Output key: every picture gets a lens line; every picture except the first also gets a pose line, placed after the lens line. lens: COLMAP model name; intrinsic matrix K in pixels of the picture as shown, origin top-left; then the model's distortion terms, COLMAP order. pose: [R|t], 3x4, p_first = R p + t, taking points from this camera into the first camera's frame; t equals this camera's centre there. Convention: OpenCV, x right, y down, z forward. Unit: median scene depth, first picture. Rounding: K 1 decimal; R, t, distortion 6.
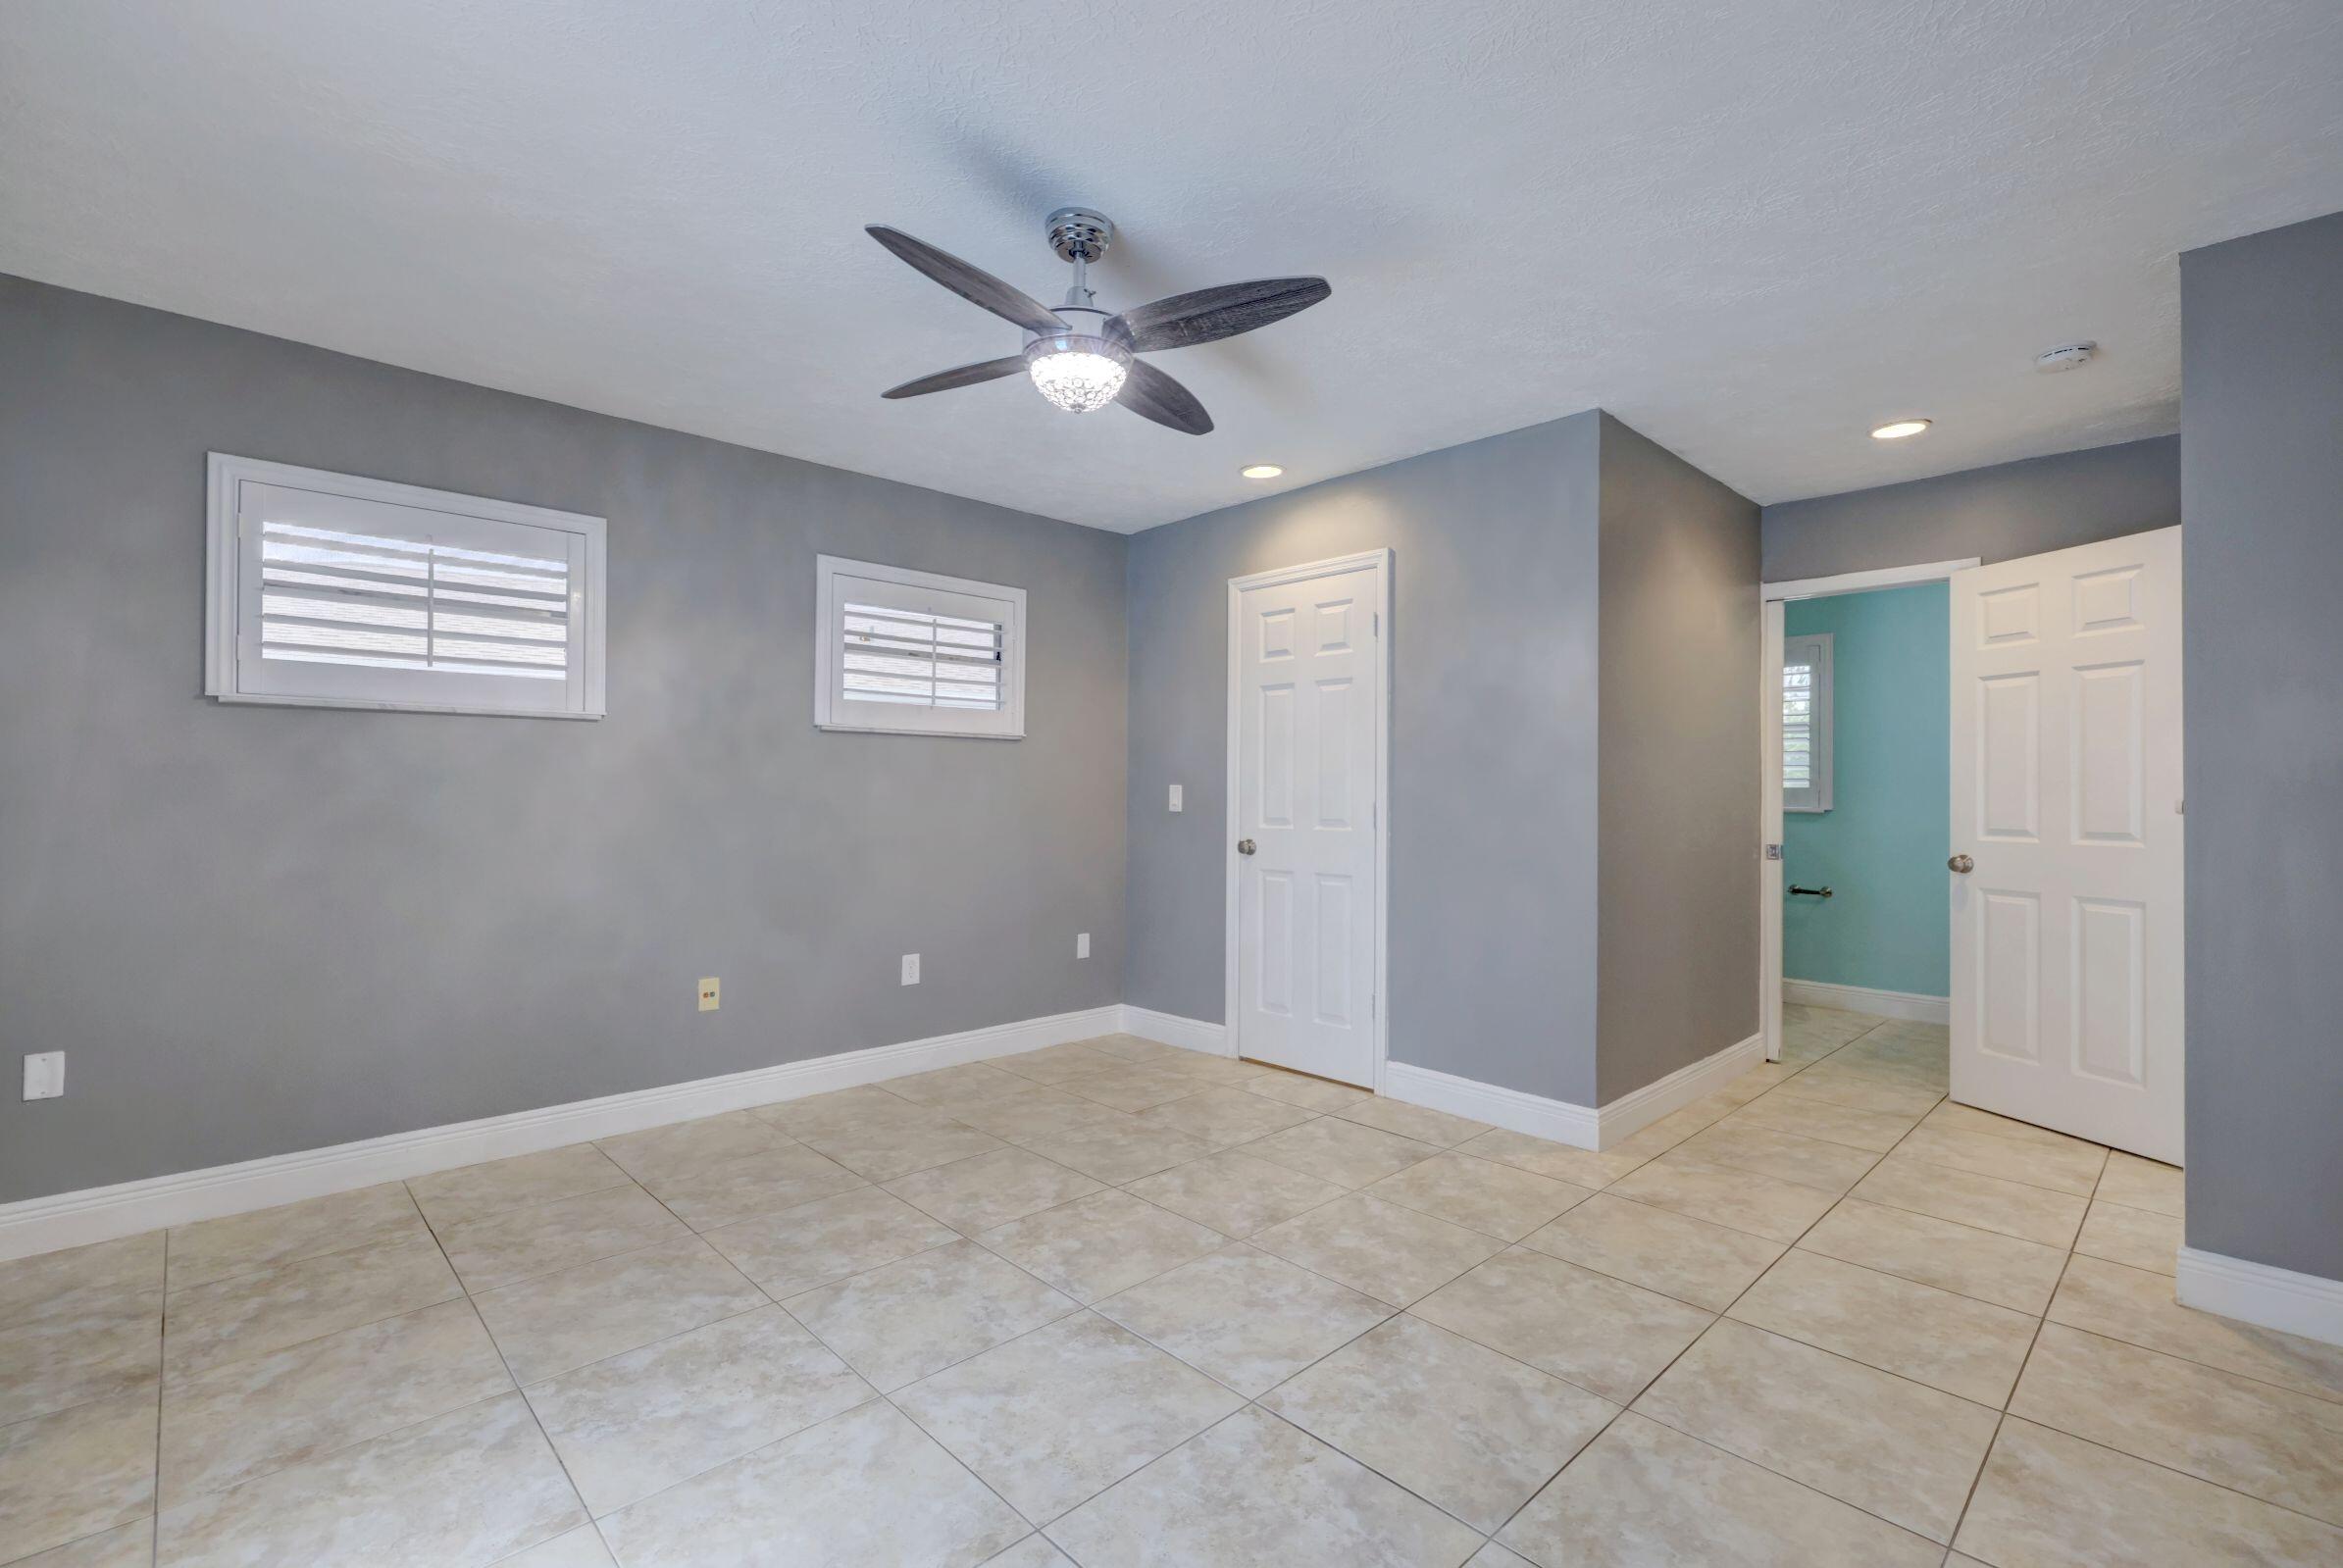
lens RADIAL K [[1036.2, 0, 1176.3], [0, 1036.2, 782.6], [0, 0, 1]] dist [-0.001048, -0.000253]
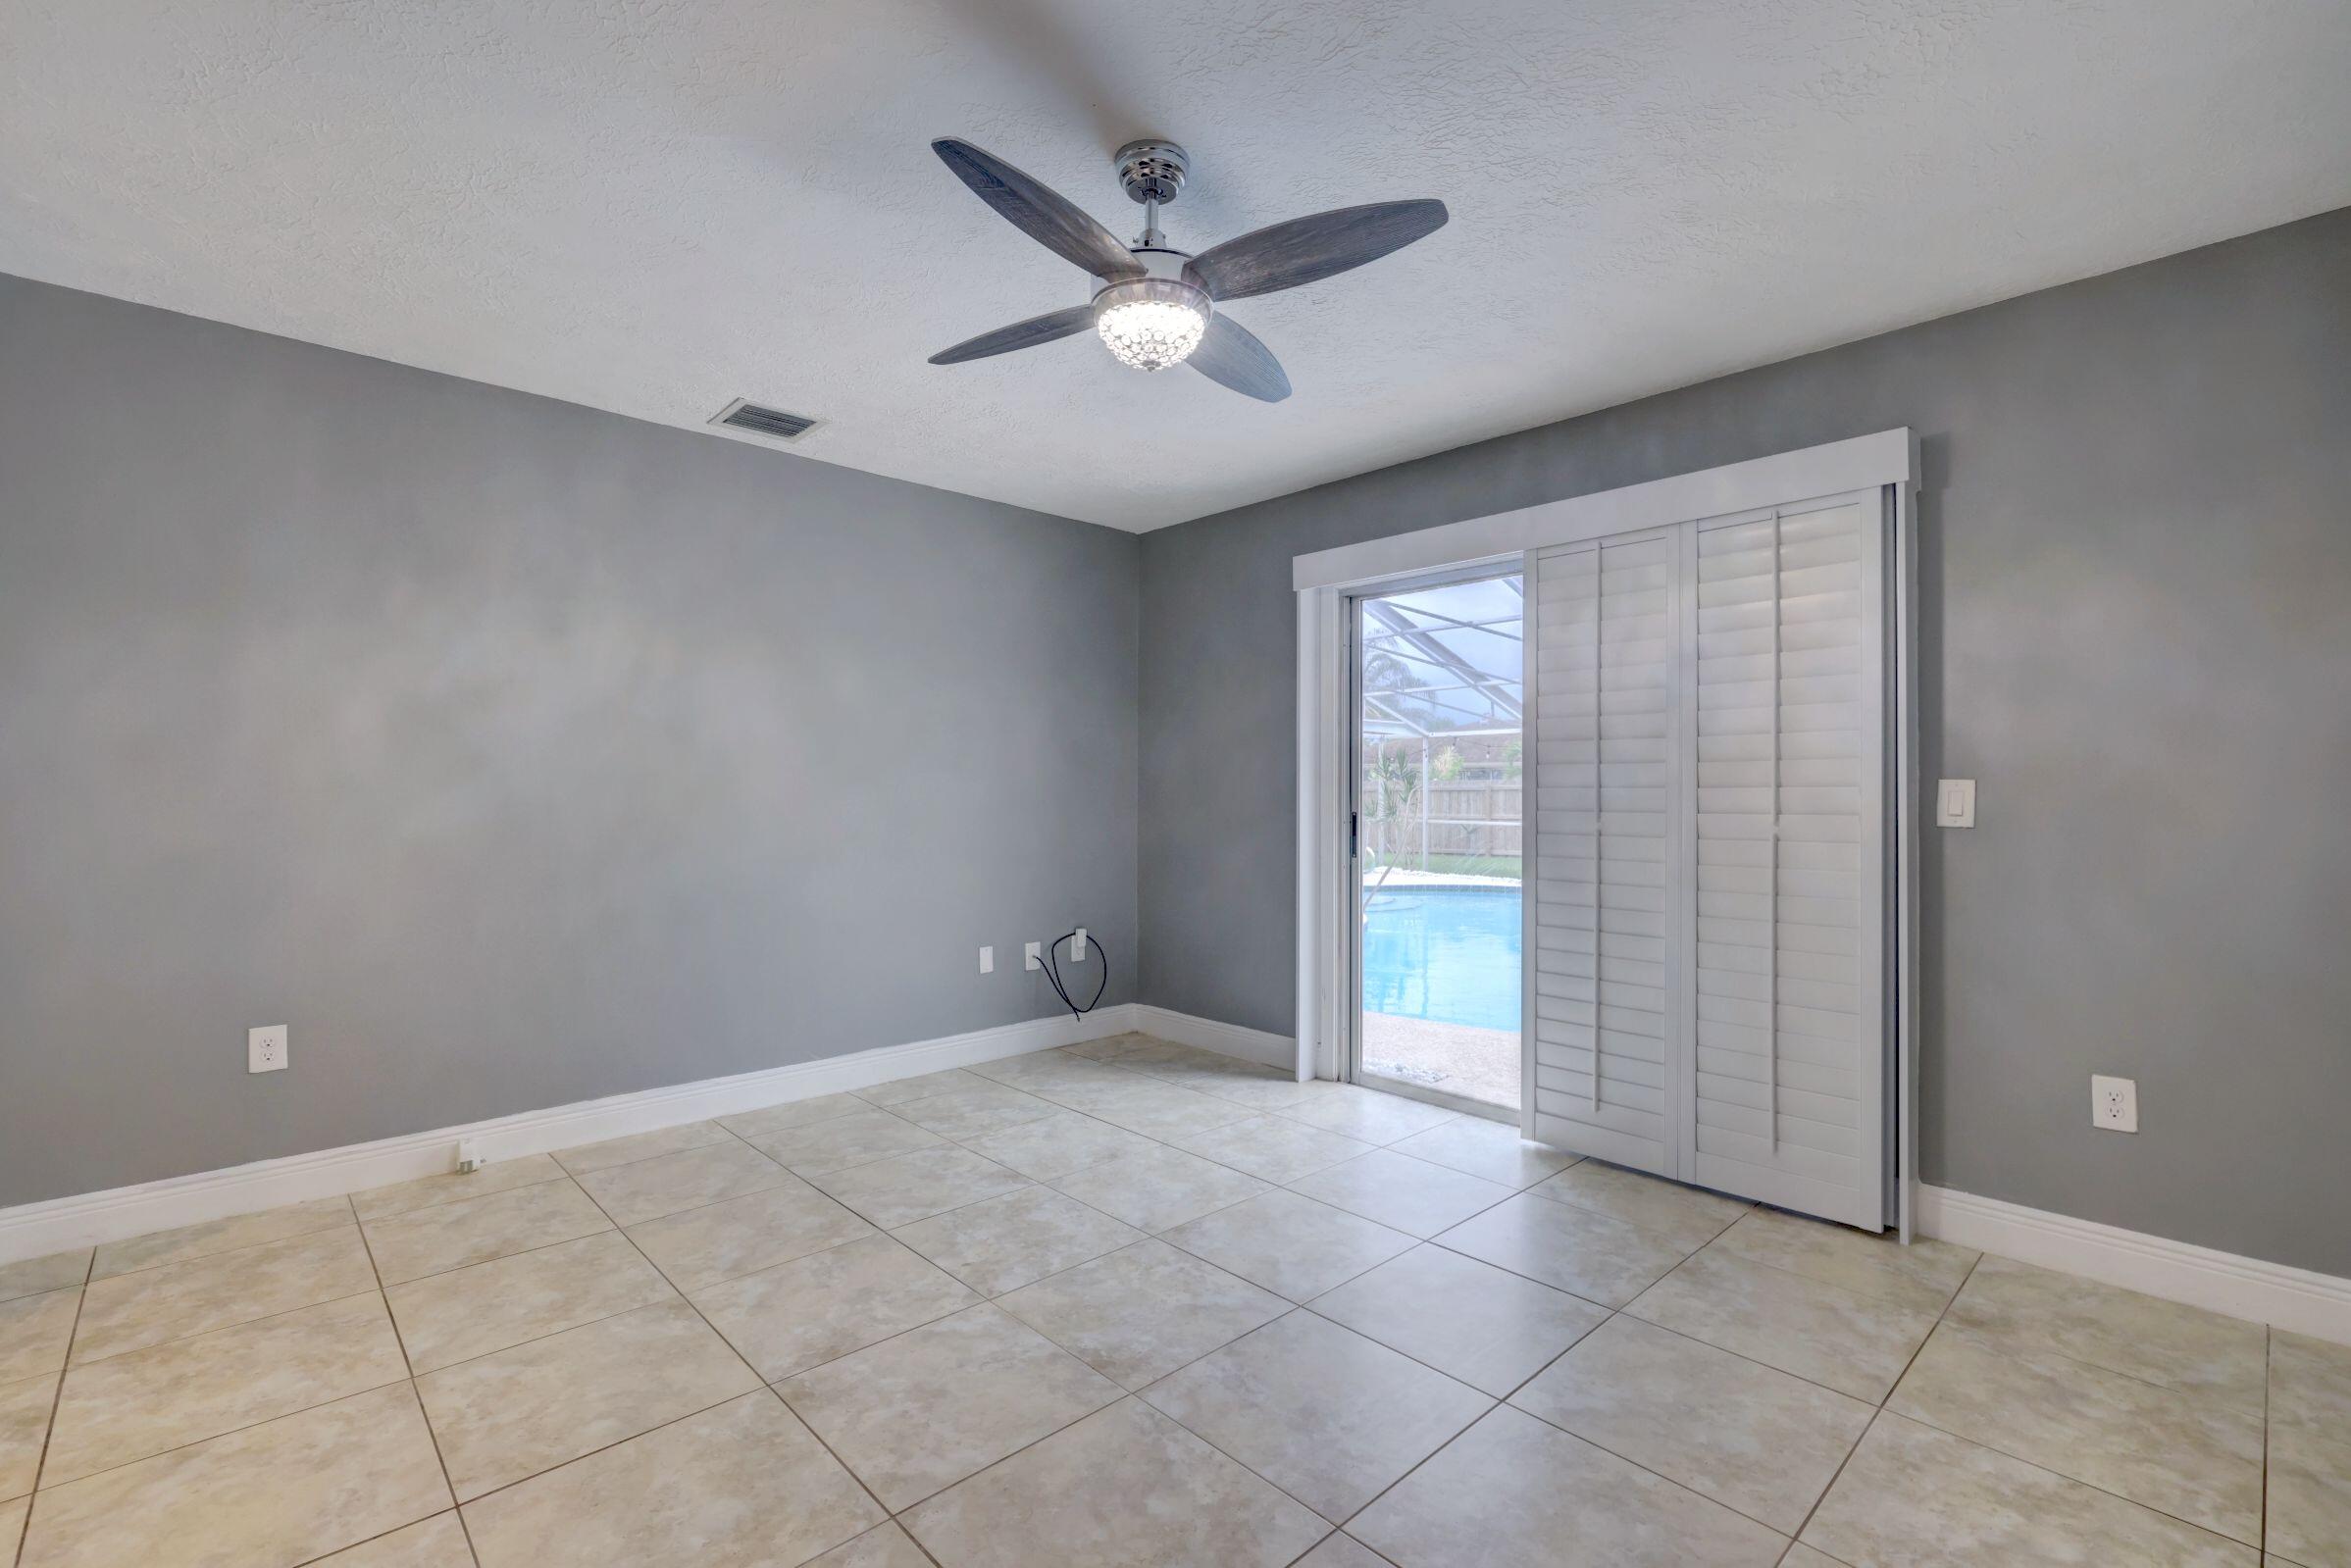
lens RADIAL K [[1039.7, 0, 1184.4], [0, 1039.7, 783.6], [0, 0, 1]] dist [-0.001048, -0.000253]
pose [[-0.999956, -0.008901, 0.002866, -0.119904], [-0.008955, 0.999765, -0.019764, 0.018561], [-0.002689, -0.019789, -0.999801, 1.752388]]
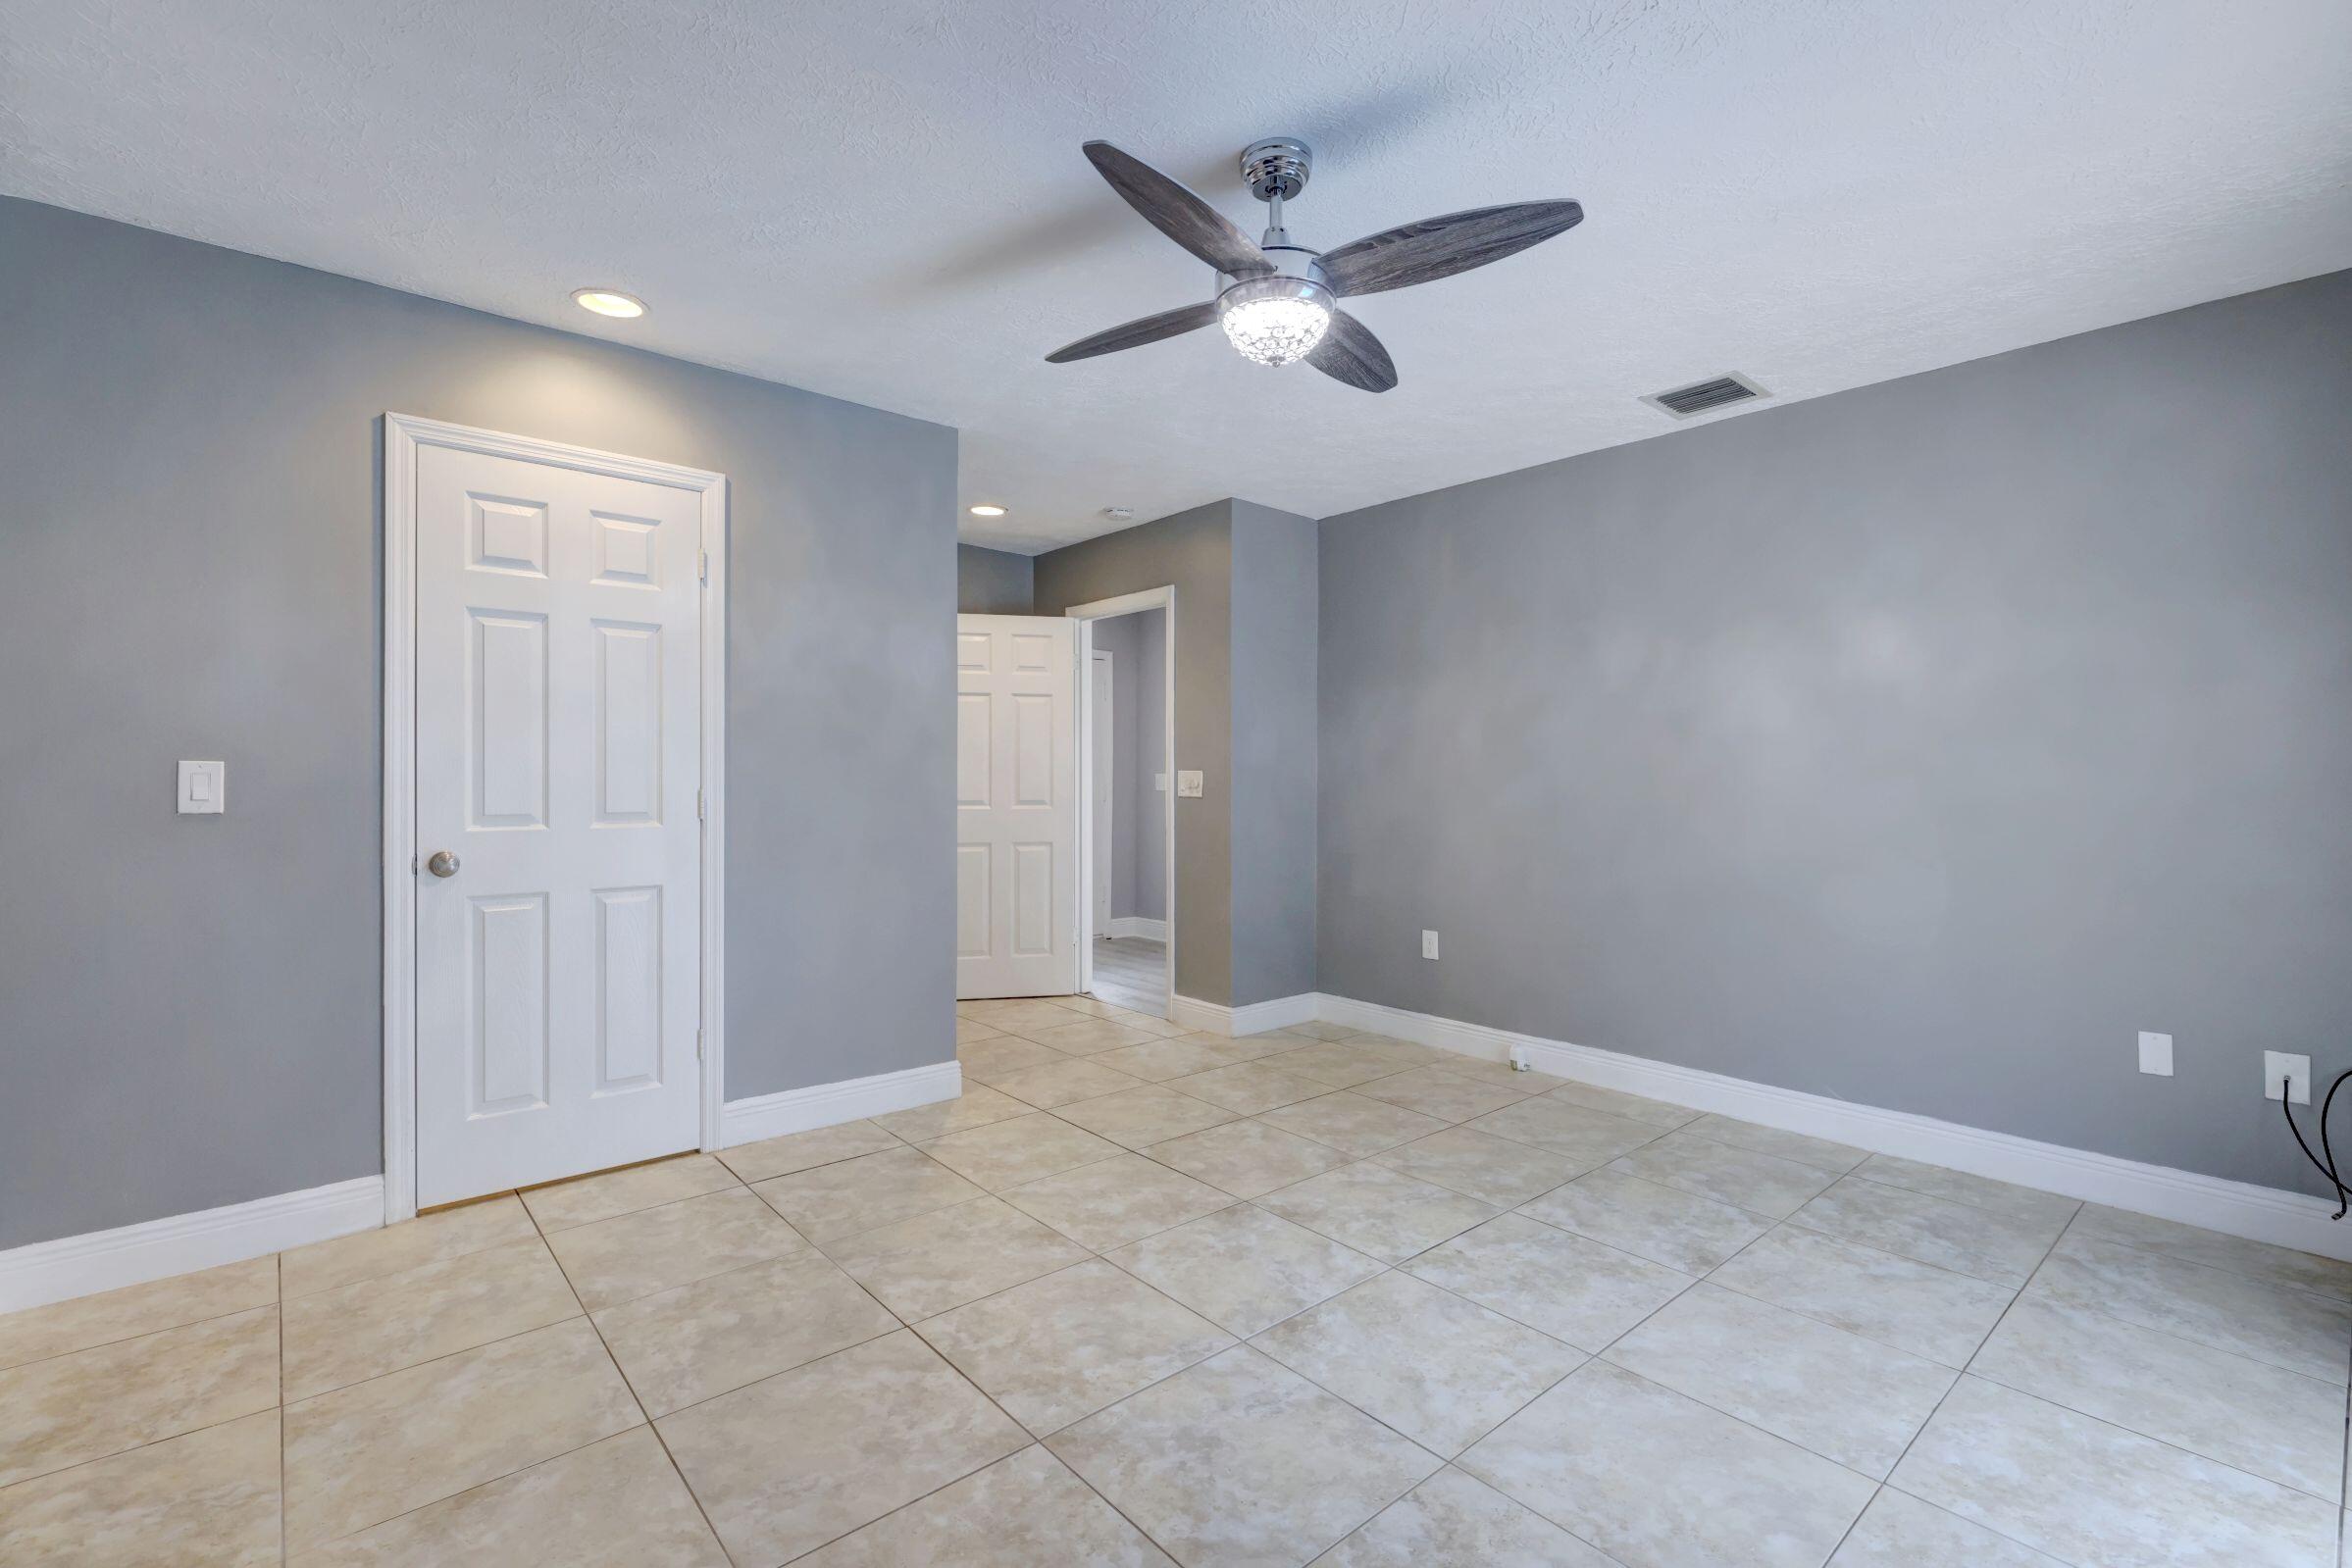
lens RADIAL K [[1040.2, 0, 1176.5], [0, 1040.2, 791.2], [0, 0, 1]] dist [-0.001048, -0.000253]
pose [[0.051662, -0.017954, 0.998503, -0.941632], [-0.014451, 0.999720, 0.018724, 0.001112], [-0.998560, -0.015397, 0.051389, 0.956565]]
